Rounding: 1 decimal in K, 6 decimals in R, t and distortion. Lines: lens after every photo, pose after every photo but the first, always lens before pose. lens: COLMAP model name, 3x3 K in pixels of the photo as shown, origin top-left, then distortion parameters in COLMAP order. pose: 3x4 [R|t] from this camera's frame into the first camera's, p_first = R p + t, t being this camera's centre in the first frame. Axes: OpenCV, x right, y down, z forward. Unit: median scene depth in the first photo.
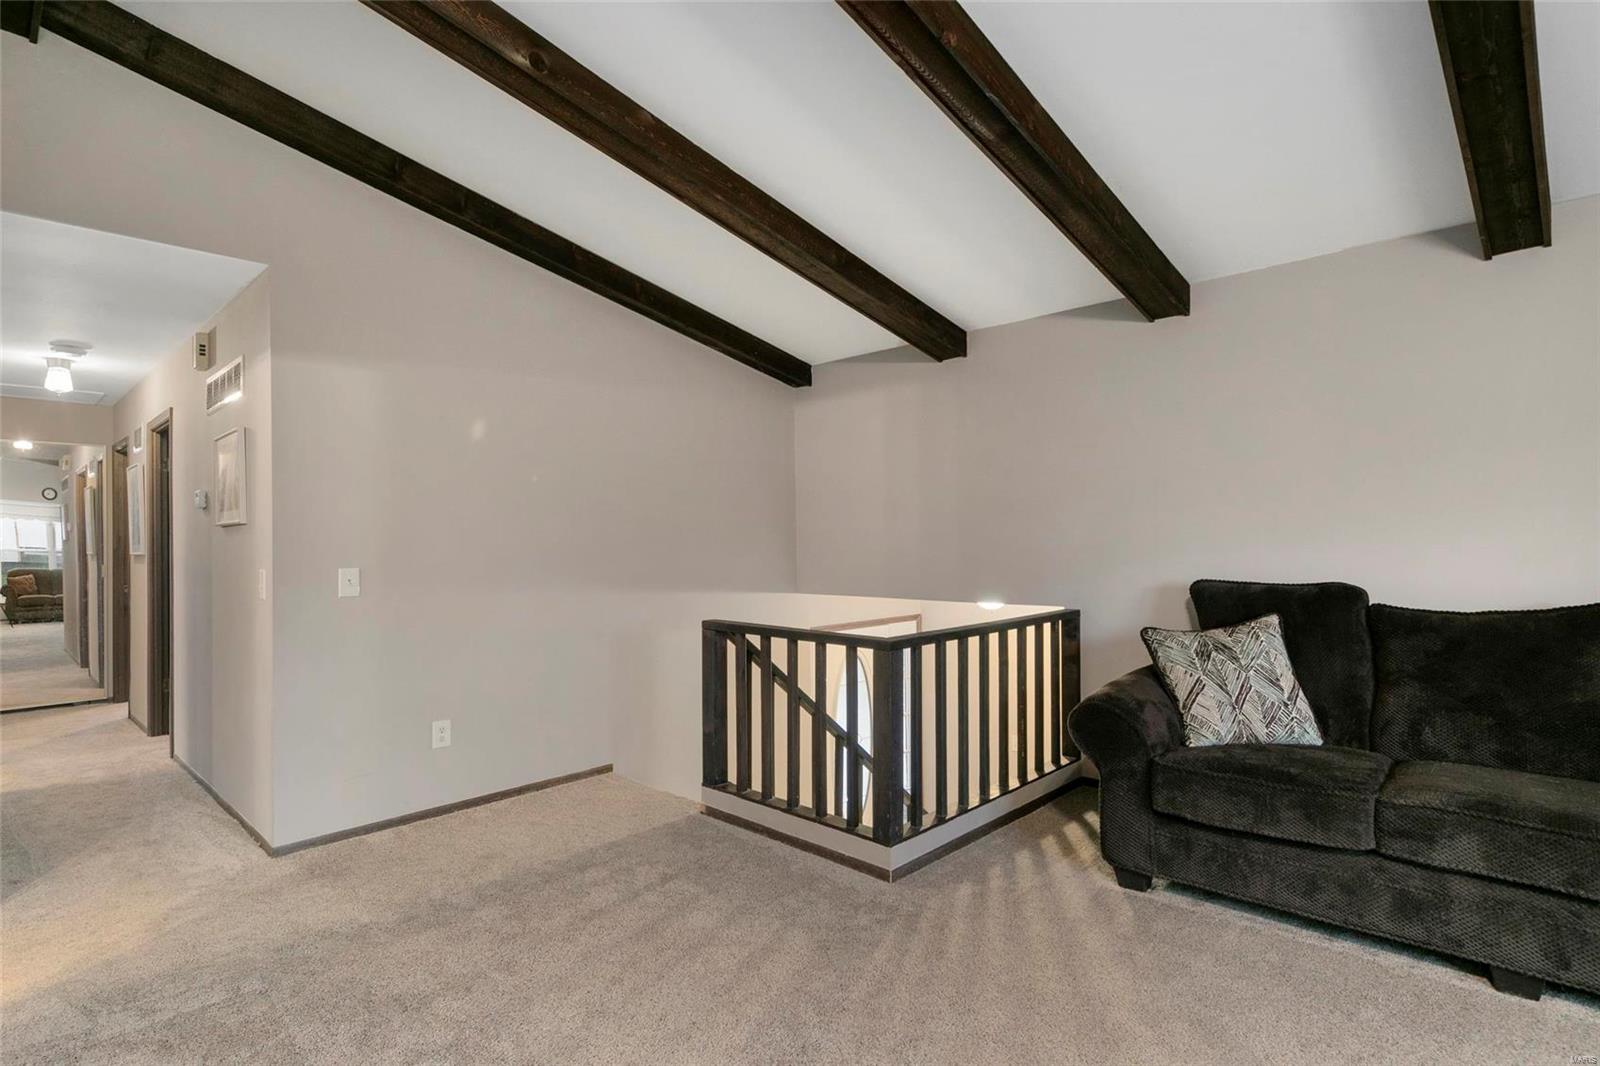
lens RADIAL K [[828.4, 0, 800.0], [0, 828.4, 533.0], [0, 0, 1]] dist [0.013740, 0.000052]
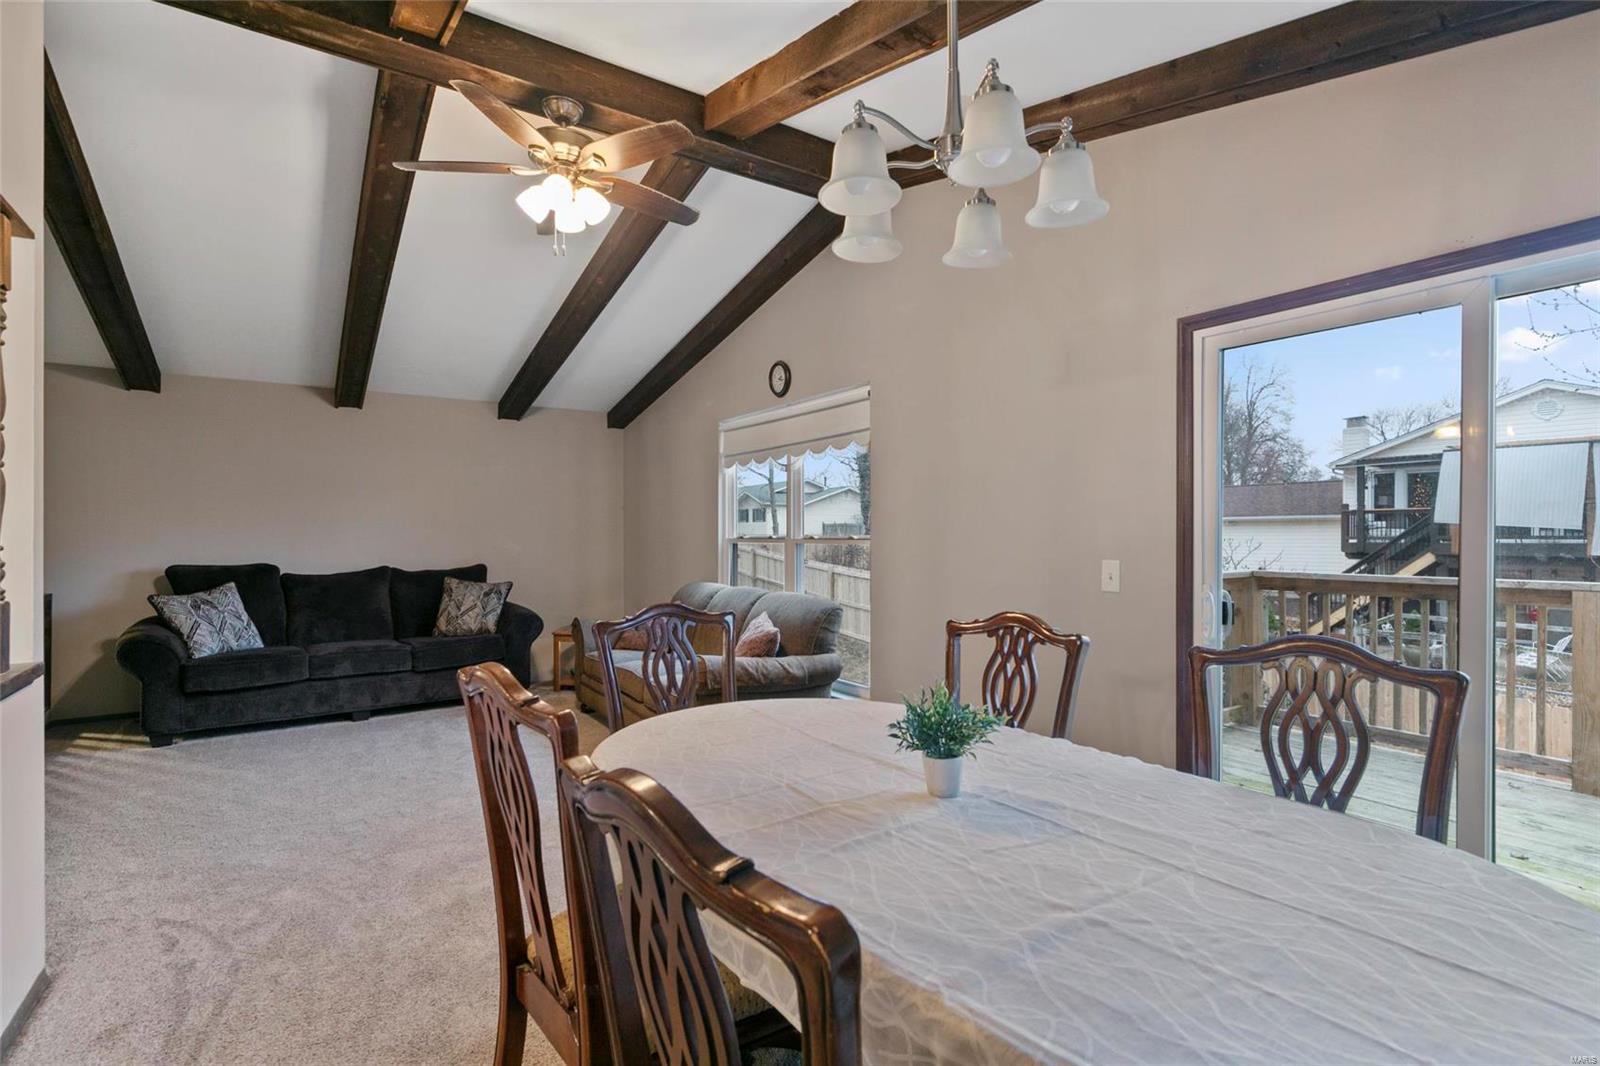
lens RADIAL K [[746.1, 0, 800.0], [0, 746.1, 533.0], [0, 0, 1]] dist [0.001809, 0.000390]
pose [[0.218494, 0.012225, 0.975762, -0.796155], [-0.005845, 0.999920, -0.011219, 0.005177], [-0.975821, -0.003252, 0.218548, -0.583181]]
